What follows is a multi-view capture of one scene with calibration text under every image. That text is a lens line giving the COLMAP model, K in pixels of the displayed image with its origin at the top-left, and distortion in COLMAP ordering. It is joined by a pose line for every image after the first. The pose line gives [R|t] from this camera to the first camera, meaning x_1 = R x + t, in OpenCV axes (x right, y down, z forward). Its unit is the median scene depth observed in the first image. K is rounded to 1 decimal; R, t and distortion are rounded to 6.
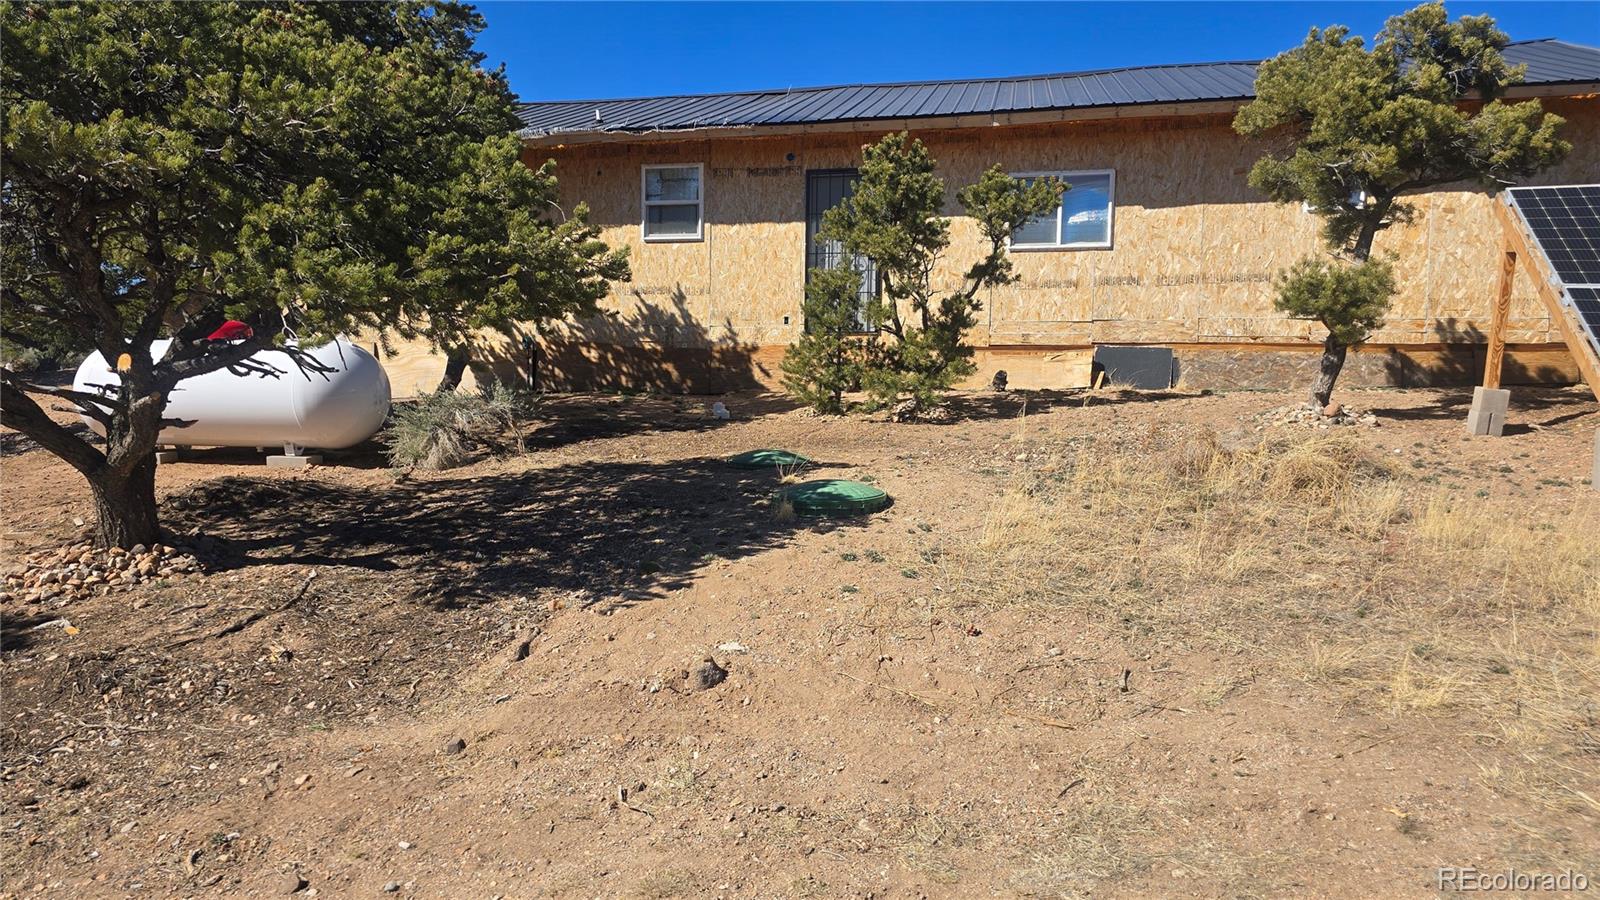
lens RADIAL K [[1075.5, 0, 814.4], [0, 1075.5, 442.1], [0, 0, 1]] dist [0.063425, -0.060969]
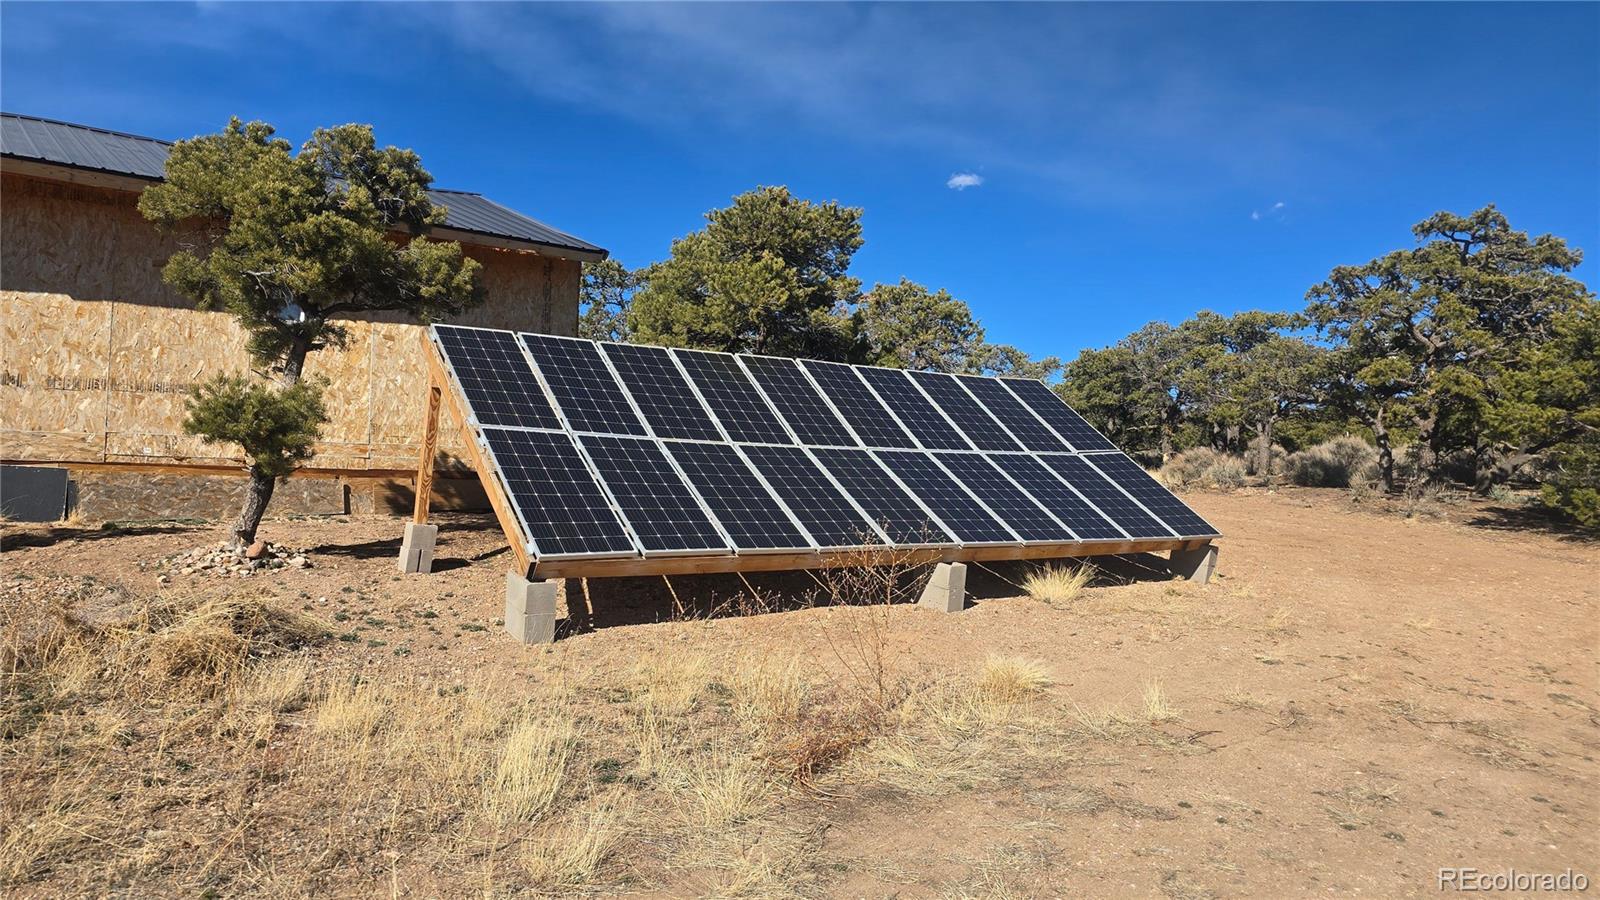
lens RADIAL K [[1075.5, 0, 801.9], [0, 1075.5, 439.9], [0, 0, 1]] dist [0.063425, -0.060969]
pose [[0.645567, 0.037175, 0.762799, 0.092127], [0.038999, 0.995907, -0.081540, -0.029855], [-0.762707, 0.082388, 0.641475, 0.105408]]
